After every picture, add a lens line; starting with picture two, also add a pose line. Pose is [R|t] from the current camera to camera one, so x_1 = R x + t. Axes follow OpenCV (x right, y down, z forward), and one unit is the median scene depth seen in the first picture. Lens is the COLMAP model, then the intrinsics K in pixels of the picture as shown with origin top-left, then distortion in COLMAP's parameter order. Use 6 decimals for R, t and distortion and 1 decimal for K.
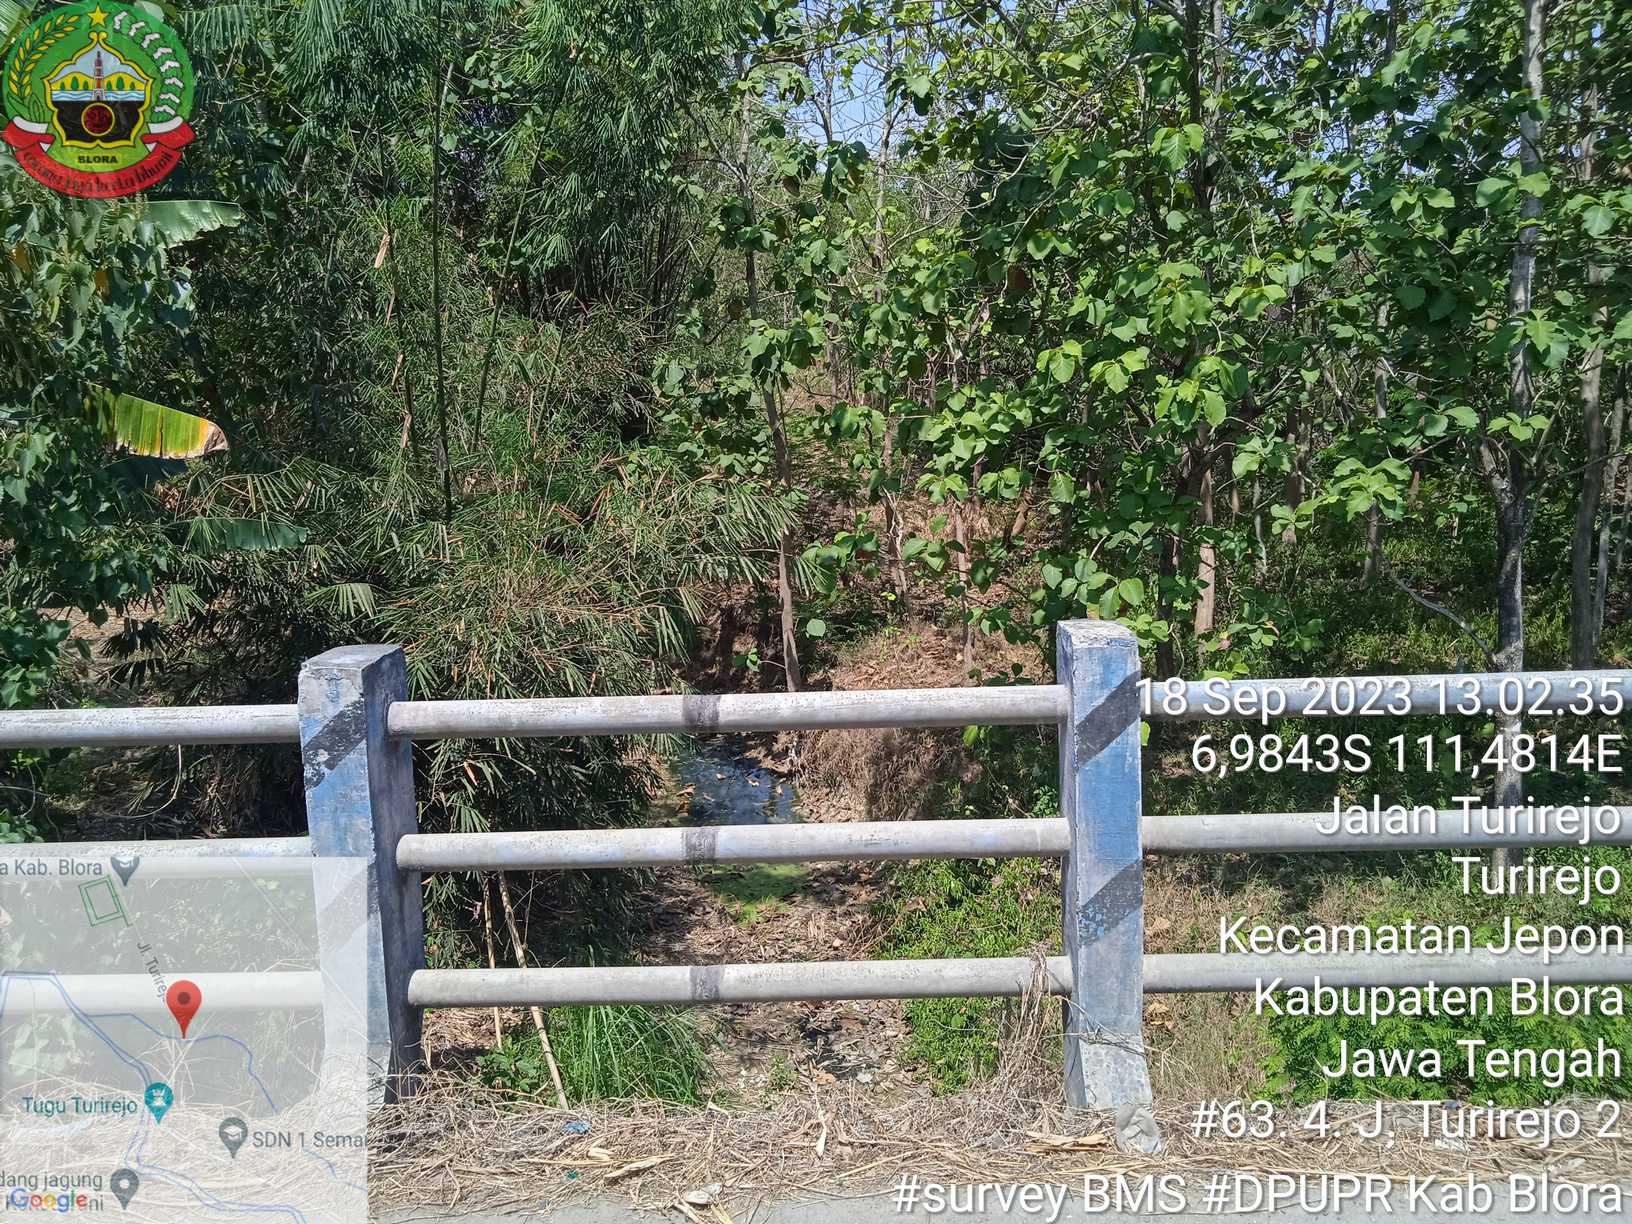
lens RADIAL K [[1321.9, 0, 805.8], [0, 1321.9, 623.9], [0, 0, 1]] dist [0.018347, -0.017868]
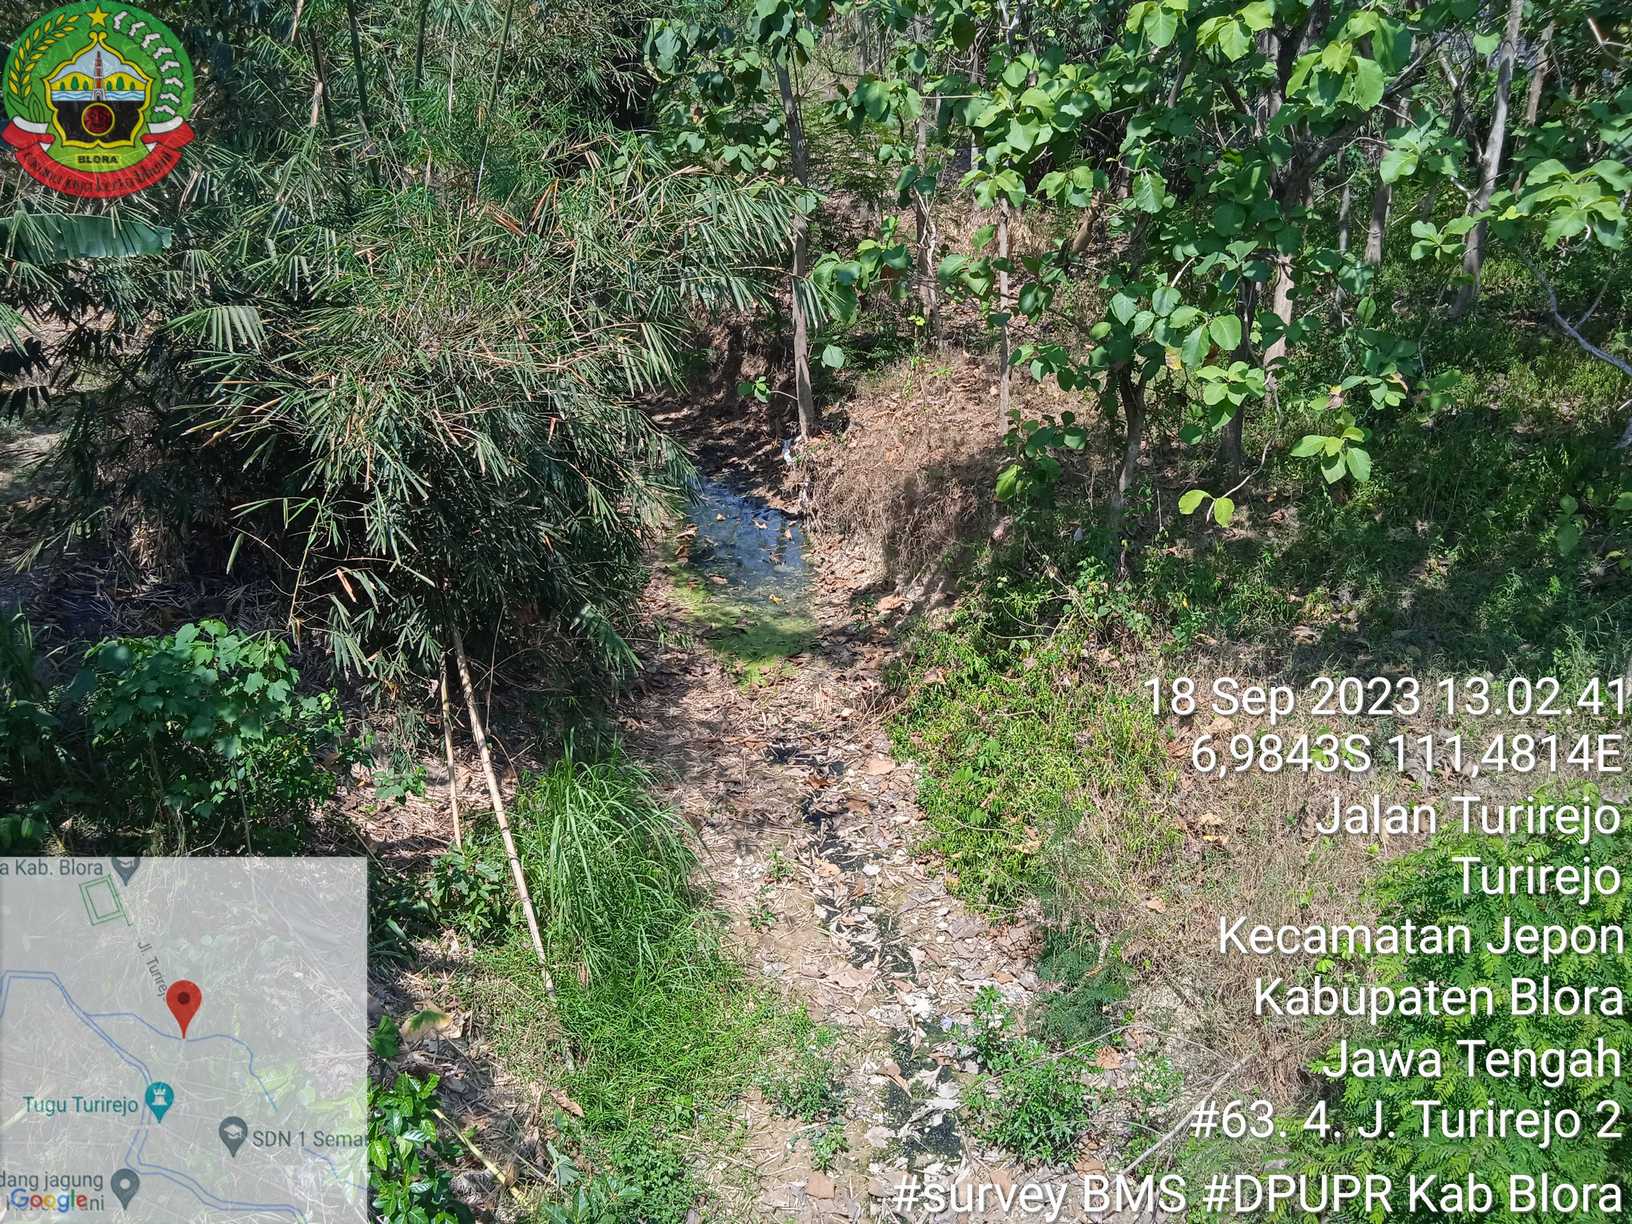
lens RADIAL K [[1321.9, 0, 805.8], [0, 1321.9, 623.9], [0, 0, 1]] dist [0.018347, -0.017868]
pose [[0.999698, 0.021854, -0.011230, 0.005460], [-0.018936, 0.976522, 0.214583, -0.015129], [0.015656, -0.214305, 0.976641, 0.141775]]
